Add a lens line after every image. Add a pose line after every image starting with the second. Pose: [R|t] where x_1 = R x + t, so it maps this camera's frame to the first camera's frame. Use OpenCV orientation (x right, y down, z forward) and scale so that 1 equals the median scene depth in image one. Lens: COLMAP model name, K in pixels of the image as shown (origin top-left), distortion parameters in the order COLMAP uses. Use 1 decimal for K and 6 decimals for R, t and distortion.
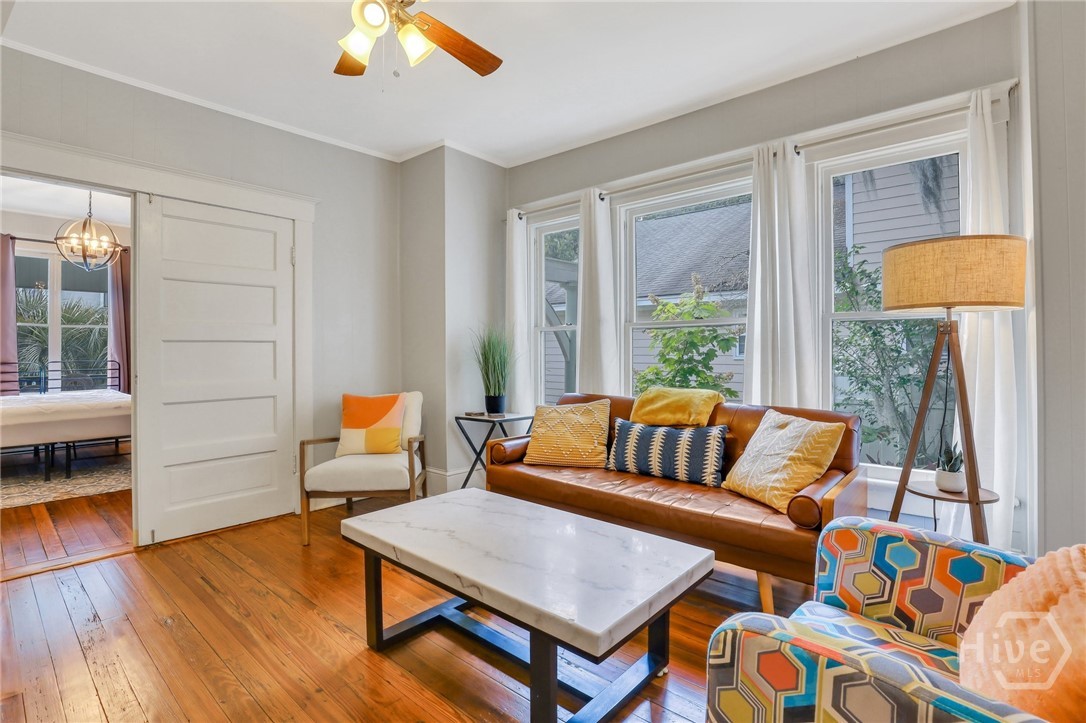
lens RADIAL K [[516.4, 0, 546.6], [0, 516.4, 353.8], [0, 0, 1]] dist [-0.024116, 0.000823]
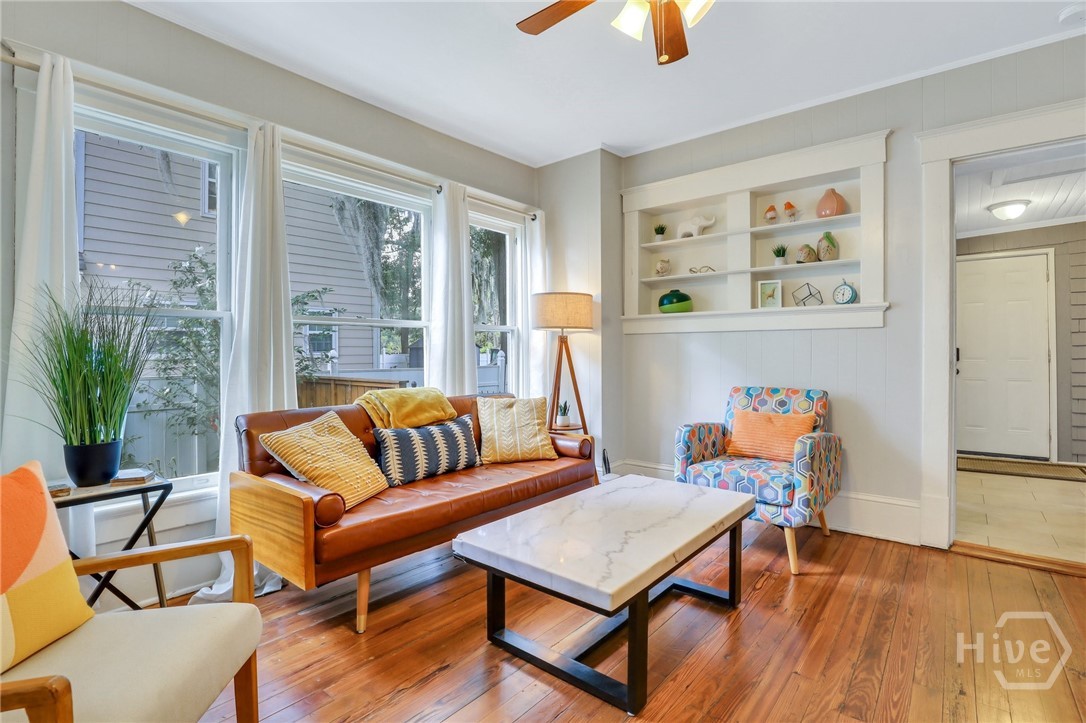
lens RADIAL K [[516.4, 0, 545.4], [0, 516.4, 355.9], [0, 0, 1]] dist [-0.024116, 0.000823]
pose [[-0.023786, -0.007079, 0.999692, -0.728145], [0.009346, 0.999930, 0.007303, -0.002871], [-0.999673, 0.009517, -0.023718, 0.731044]]
